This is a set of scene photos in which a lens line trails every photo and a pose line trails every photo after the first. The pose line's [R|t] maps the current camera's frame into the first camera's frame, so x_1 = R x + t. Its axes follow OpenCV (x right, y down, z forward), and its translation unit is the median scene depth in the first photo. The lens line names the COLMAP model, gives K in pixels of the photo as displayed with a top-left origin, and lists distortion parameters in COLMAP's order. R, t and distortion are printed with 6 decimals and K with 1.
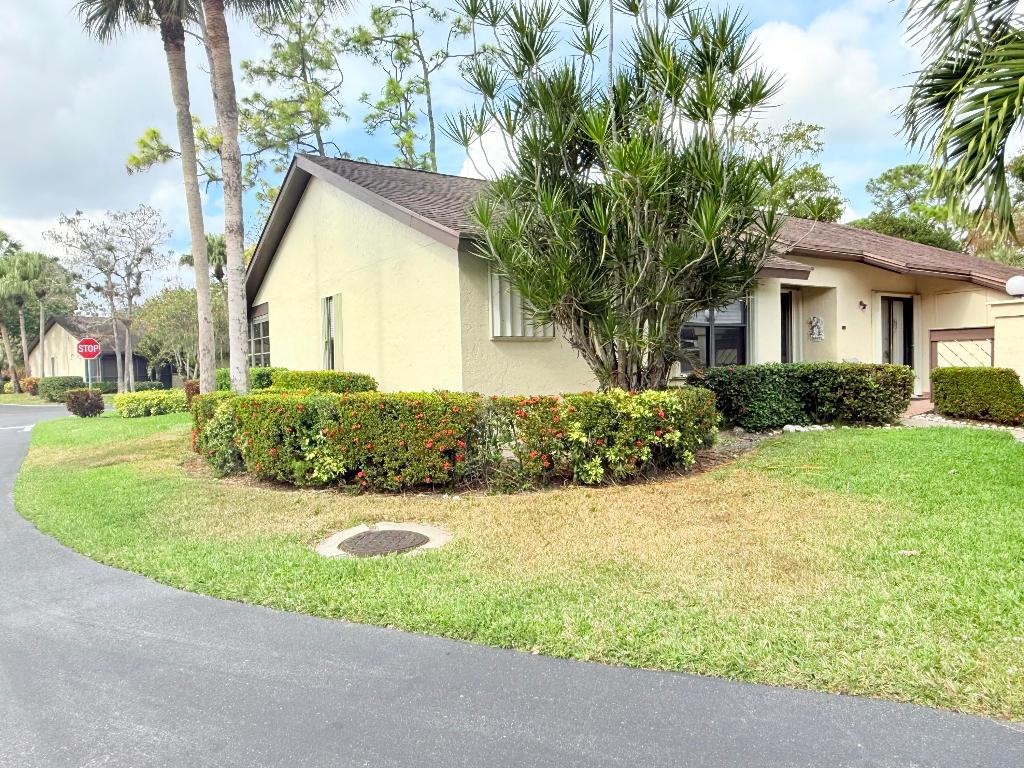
lens RADIAL K [[704.4, 0, 512.0], [0, 704.4, 384.0], [0, 0, 1]] dist [-0.002721, -0.001189]
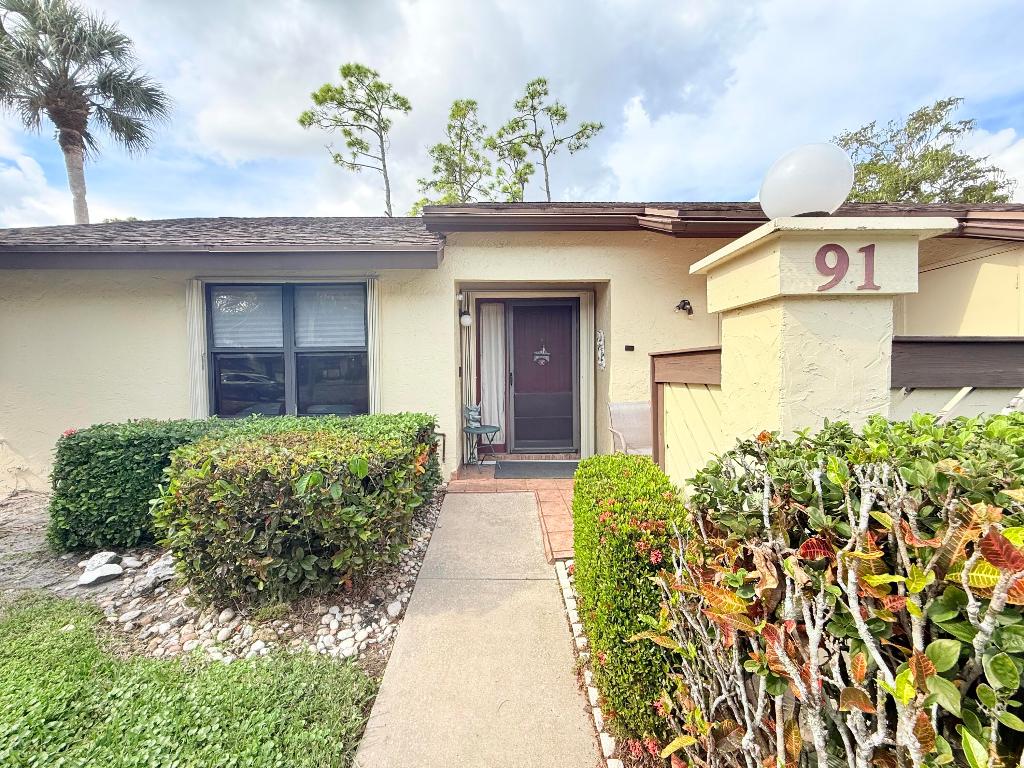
lens RADIAL K [[407.9, 0, 512.0], [0, 407.9, 384.0], [0, 0, 1]] dist [0.000724, -0.000252]
pose [[0.841042, 0.033371, -0.539940, 0.572318], [-0.025336, 0.999430, 0.022306, -0.054967], [0.540376, -0.005080, 0.841408, 0.661401]]
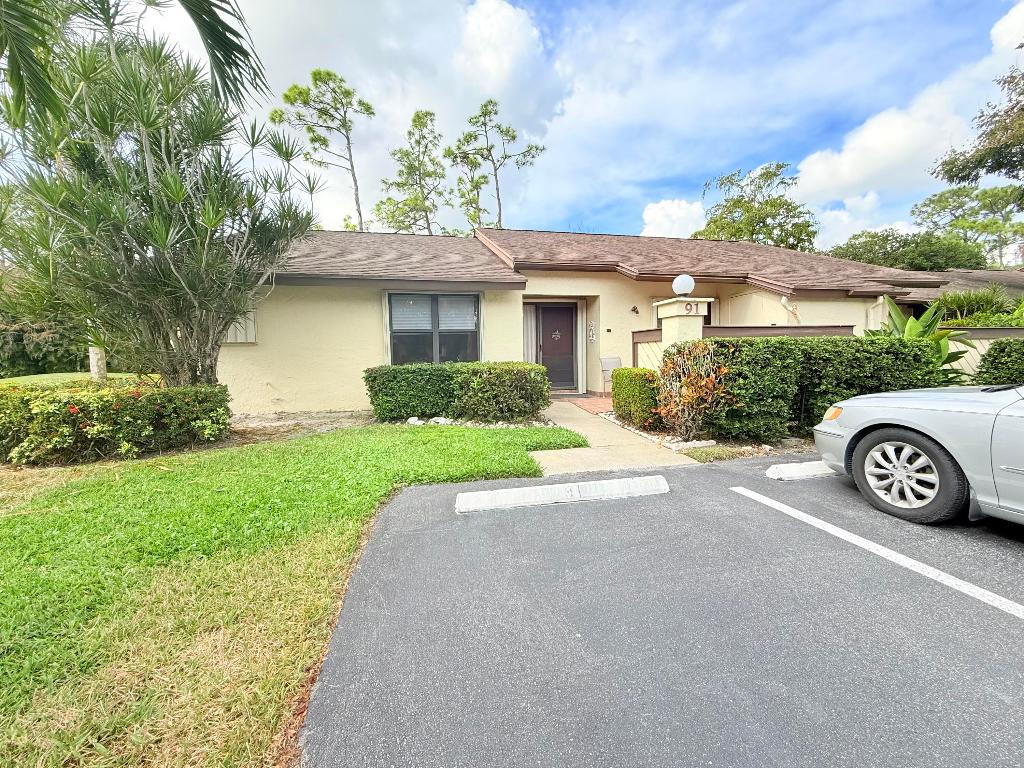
lens RADIAL K [[407.9, 0, 512.0], [0, 407.9, 384.0], [0, 0, 1]] dist [0.000724, -0.000252]
pose [[0.929735, 0.032474, -0.366795, 0.570739], [-0.015122, 0.998631, 0.050081, -0.023546], [0.367919, -0.041016, 0.928953, 0.317370]]
